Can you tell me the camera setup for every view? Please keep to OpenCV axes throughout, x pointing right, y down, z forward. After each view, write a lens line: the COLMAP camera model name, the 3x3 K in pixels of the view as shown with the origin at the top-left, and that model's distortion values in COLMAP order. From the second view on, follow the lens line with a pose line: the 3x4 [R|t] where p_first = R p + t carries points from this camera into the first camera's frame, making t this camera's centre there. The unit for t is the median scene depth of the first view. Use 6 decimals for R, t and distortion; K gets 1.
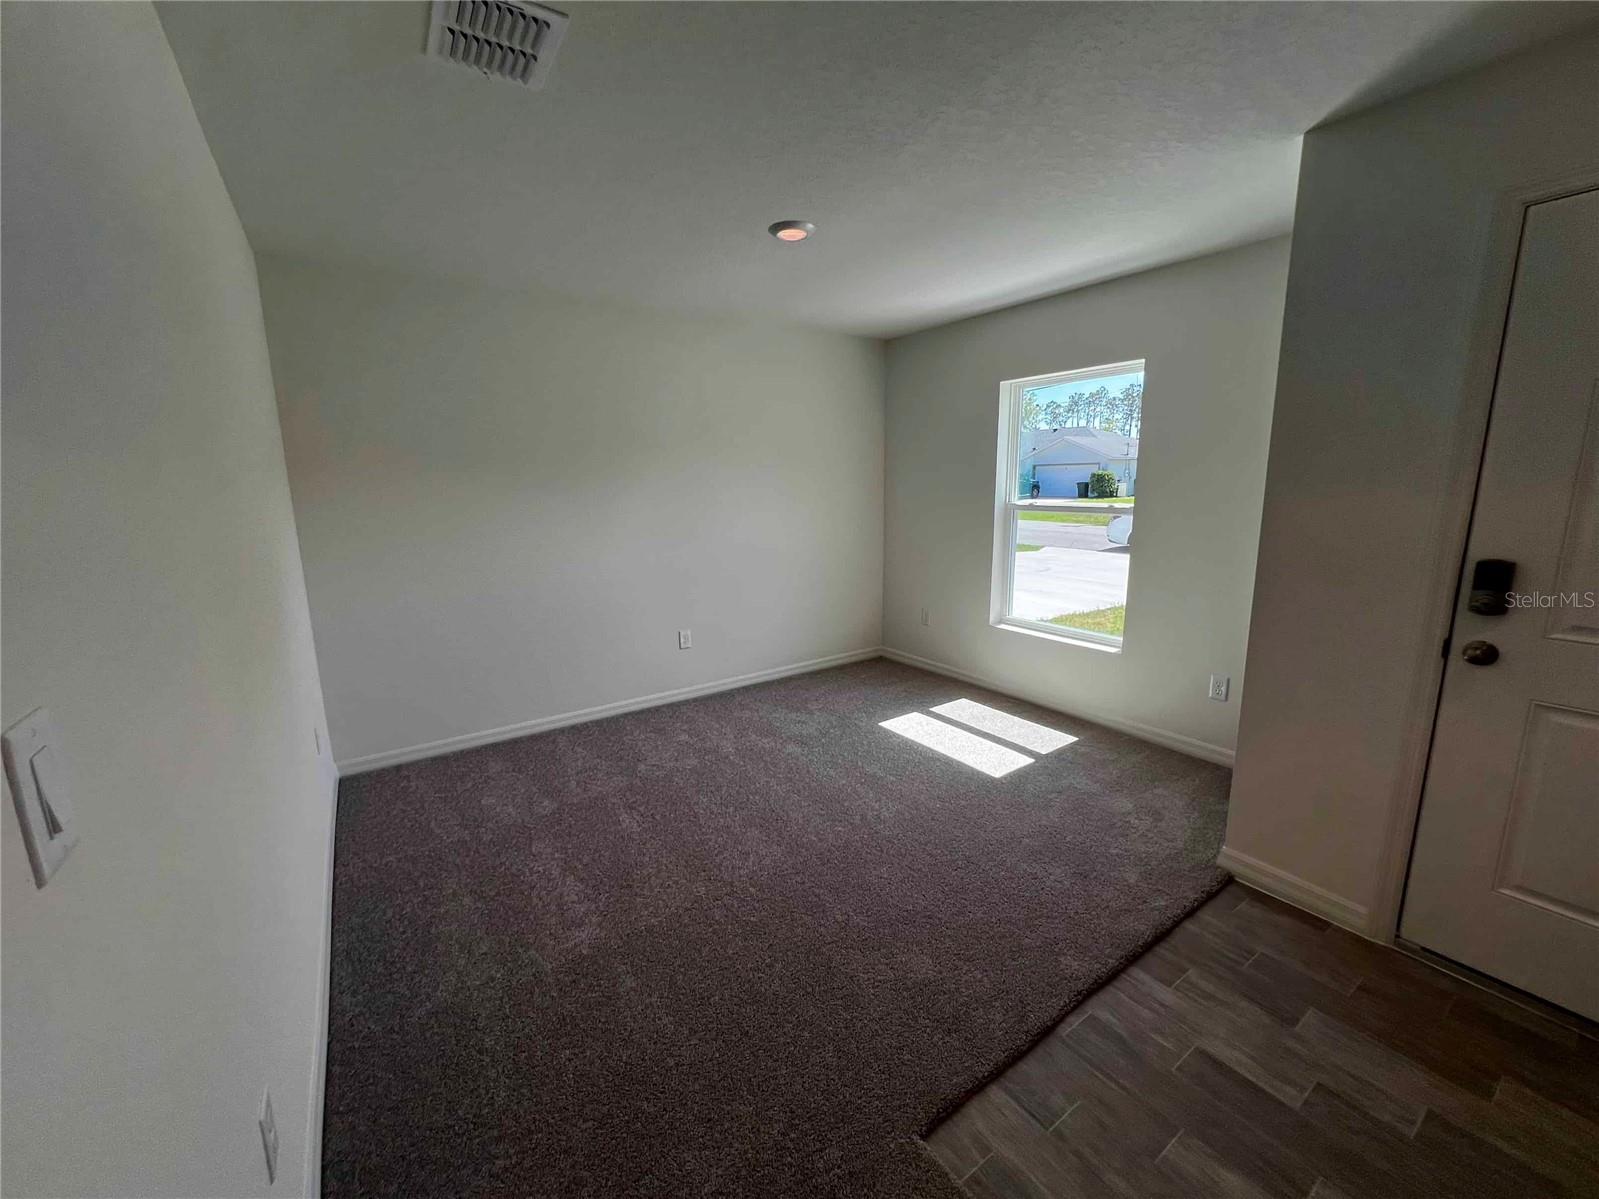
lens RADIAL K [[647.3, 0, 799.5], [0, 647.3, 599.5], [0, 0, 1]] dist [-0.002234, -0.000207]
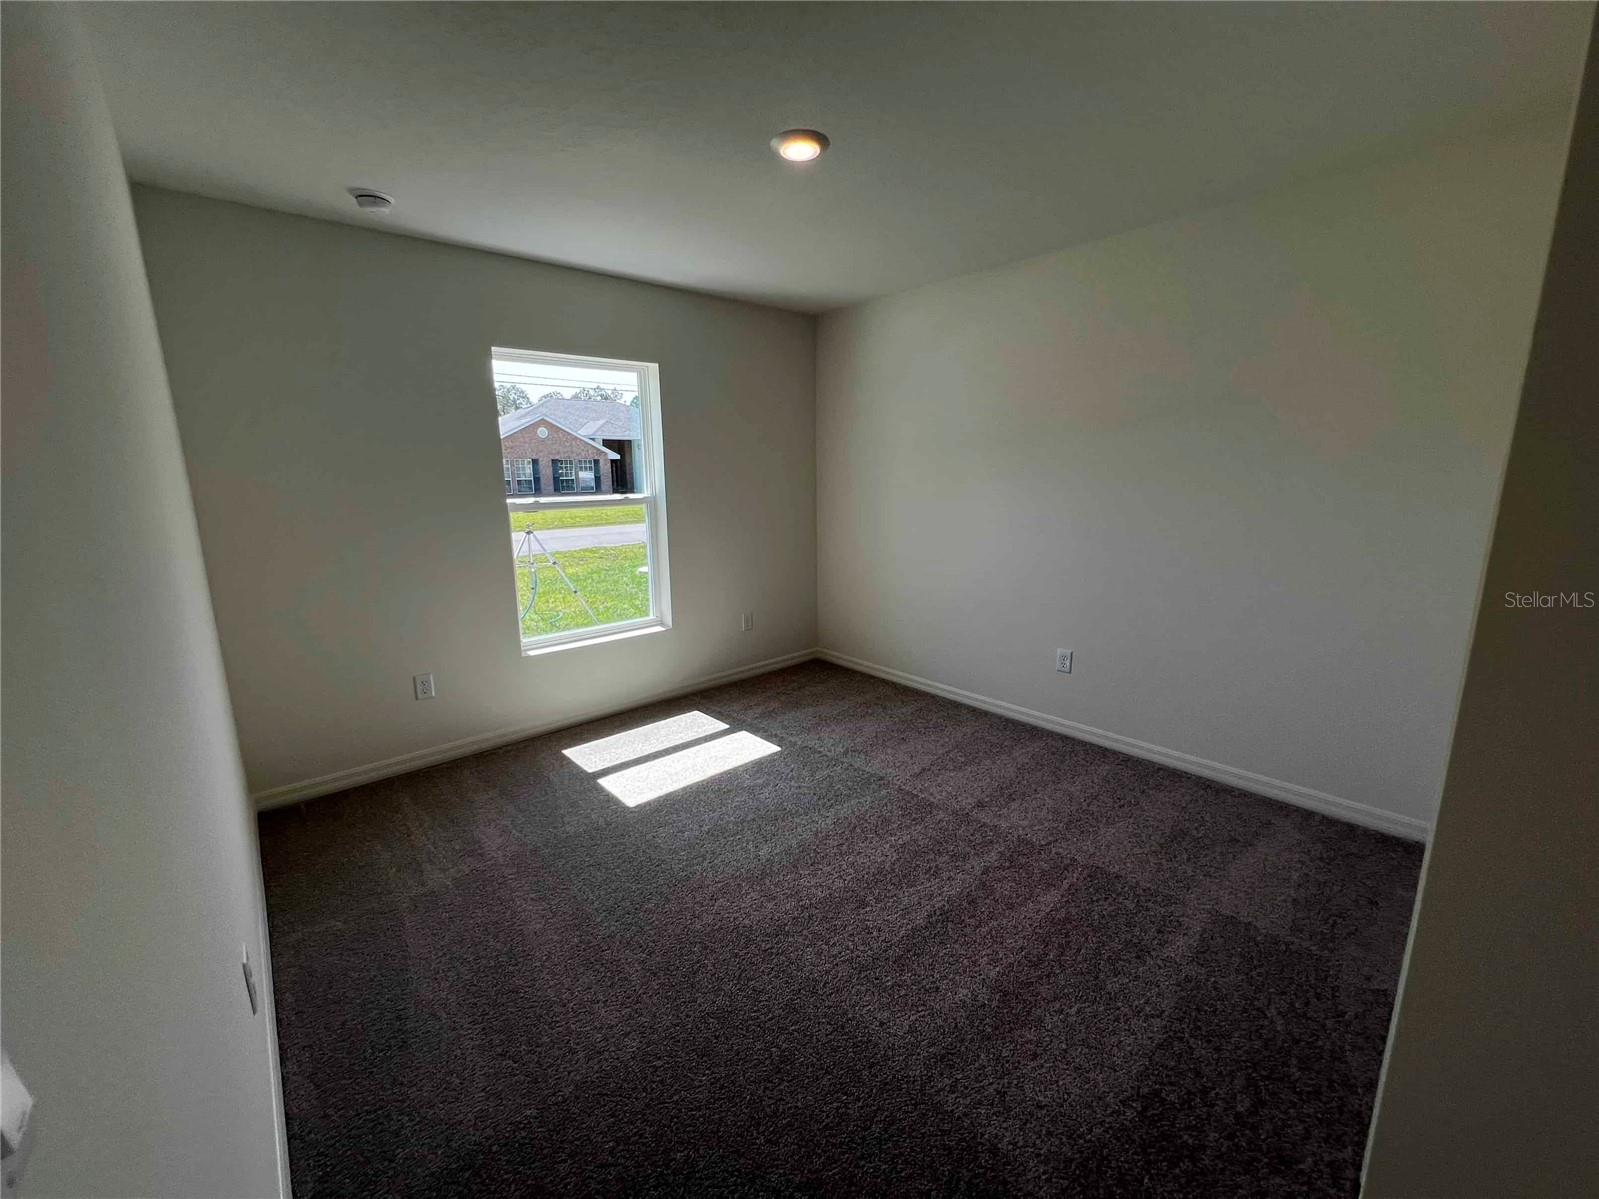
lens RADIAL K [[618.8, 0, 791.2], [0, 618.8, 591.8], [0, 0, 1]] dist [0.001295, 0.000083]
pose [[-0.091969, -0.183130, 0.978777, -0.531602], [0.195797, 0.960428, 0.198095, -0.141813], [-0.976322, 0.209860, -0.052473, 0.803830]]
